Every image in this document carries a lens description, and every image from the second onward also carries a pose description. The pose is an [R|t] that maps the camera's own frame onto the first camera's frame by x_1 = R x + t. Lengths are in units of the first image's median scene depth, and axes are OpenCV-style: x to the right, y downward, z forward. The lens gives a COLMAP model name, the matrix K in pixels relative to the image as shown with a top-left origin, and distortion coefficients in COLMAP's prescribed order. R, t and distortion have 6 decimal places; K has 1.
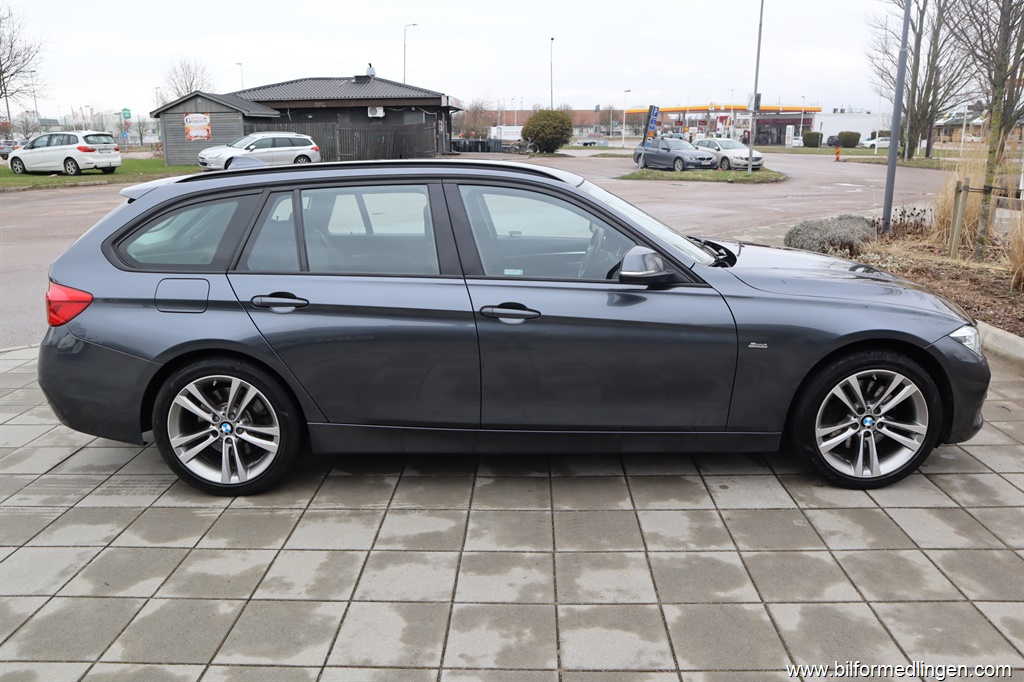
lens RADIAL K [[781.6, 0, 516.4], [0, 781.6, 343.8], [0, 0, 1]] dist [-0.082149, 0.035428]
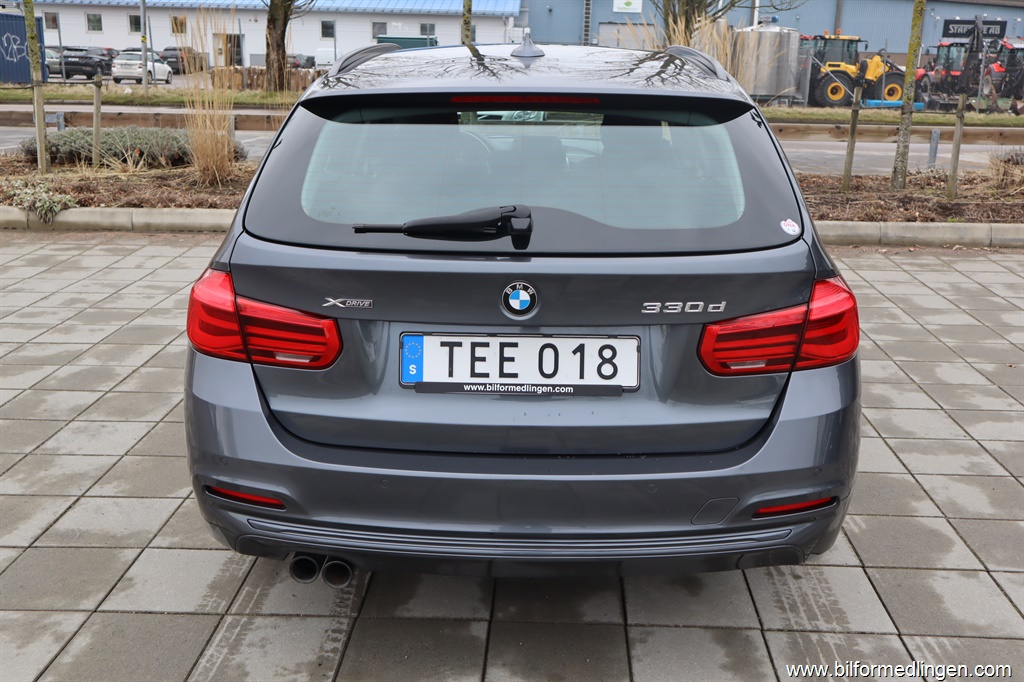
lens RADIAL K [[1057.1, 0, 508.0], [0, 1057.1, 350.9], [0, 0, 1]] dist [-0.008895, 0.000000]
pose [[0.028412, -0.271997, 0.961879, -0.162250], [0.236706, 0.936729, 0.257894, -0.033126], [-0.971166, 0.220356, 0.090997, 0.144995]]
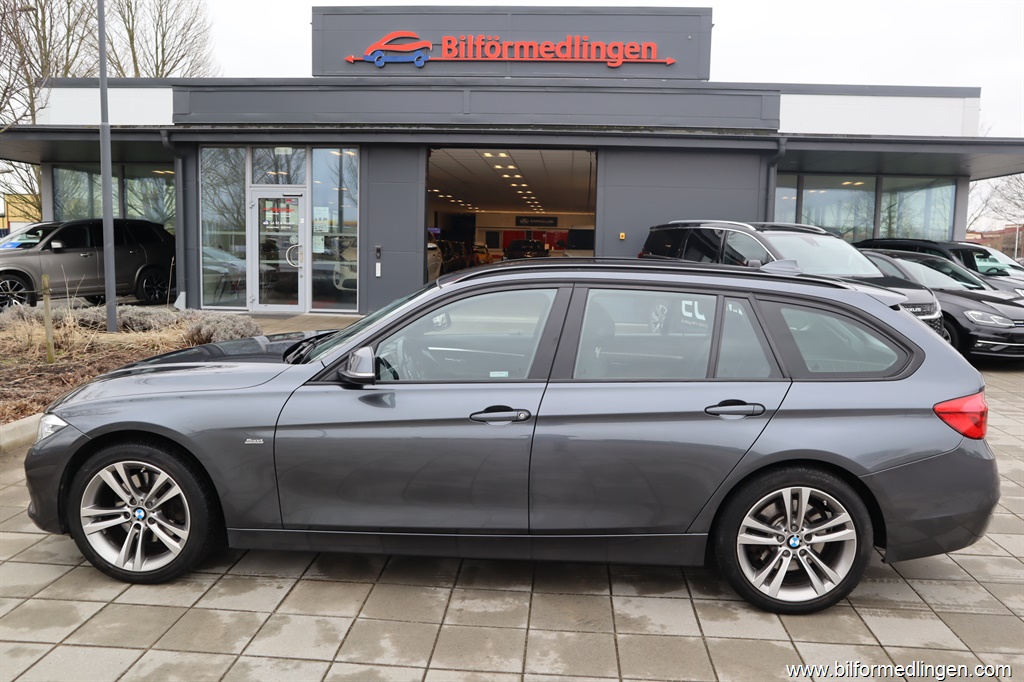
lens RADIAL K [[849.5, 0, 518.5], [0, 849.5, 343.2], [0, 0, 1]] dist [-0.066031, 0.058339]
pose [[-0.998980, -0.020766, 0.040090, -0.008666], [-0.004540, 0.929649, 0.368419, -0.078442], [-0.044921, 0.367861, -0.928795, 0.298870]]
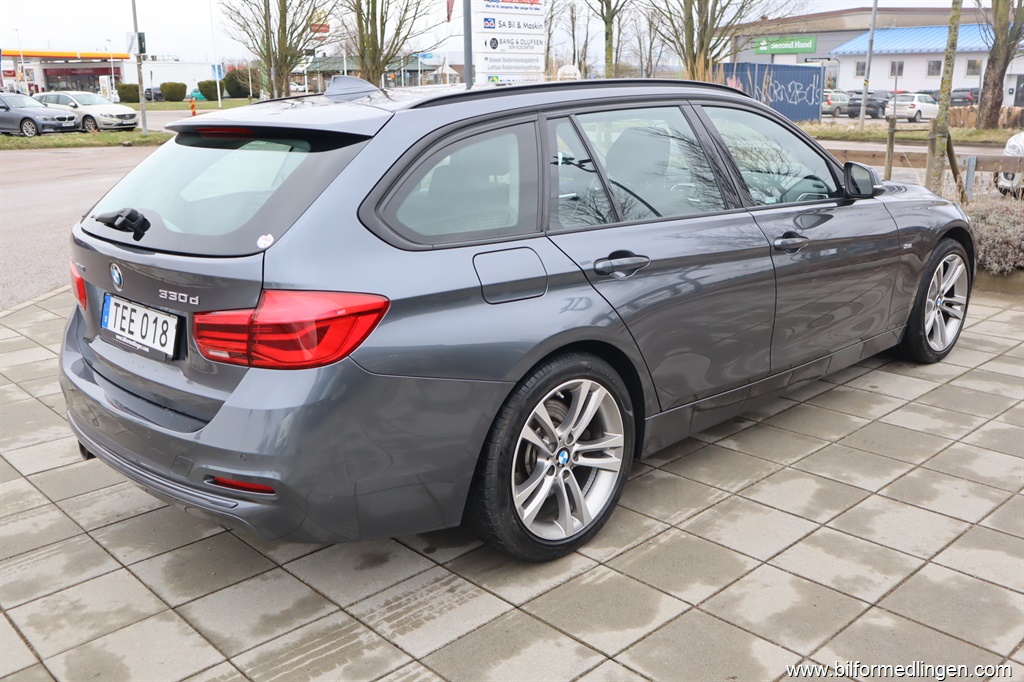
lens RADIAL K [[931.6, 0, 513.0], [0, 931.6, 346.8], [0, 0, 1]] dist [-0.016350, 0.000000]
pose [[0.718463, -0.192022, 0.668535, -0.119323], [0.188341, 0.978940, 0.078773, -0.007967], [-0.669581, 0.069317, 0.739497, 0.050054]]
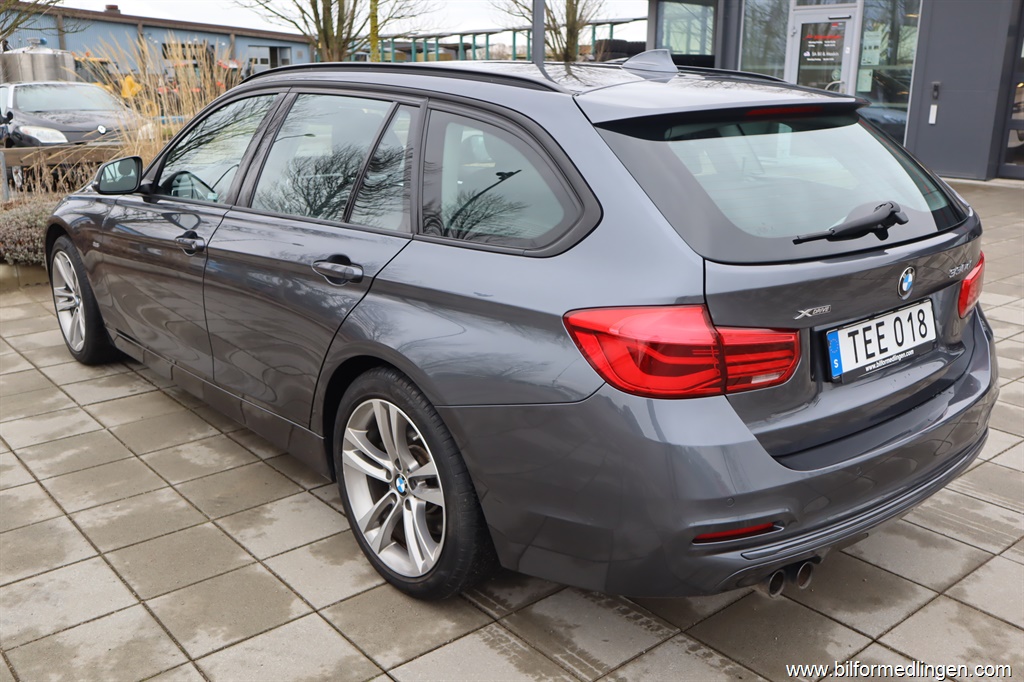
lens RADIAL K [[950.8, 0, 514.7], [0, 950.8, 344.9], [0, 0, 1]] dist [-0.009646, 0.000000]
pose [[-0.658607, -0.204389, 0.724197, -0.121832], [0.186291, 0.888159, 0.420083, -0.052789], [-0.729063, 0.411581, -0.546872, 0.225291]]
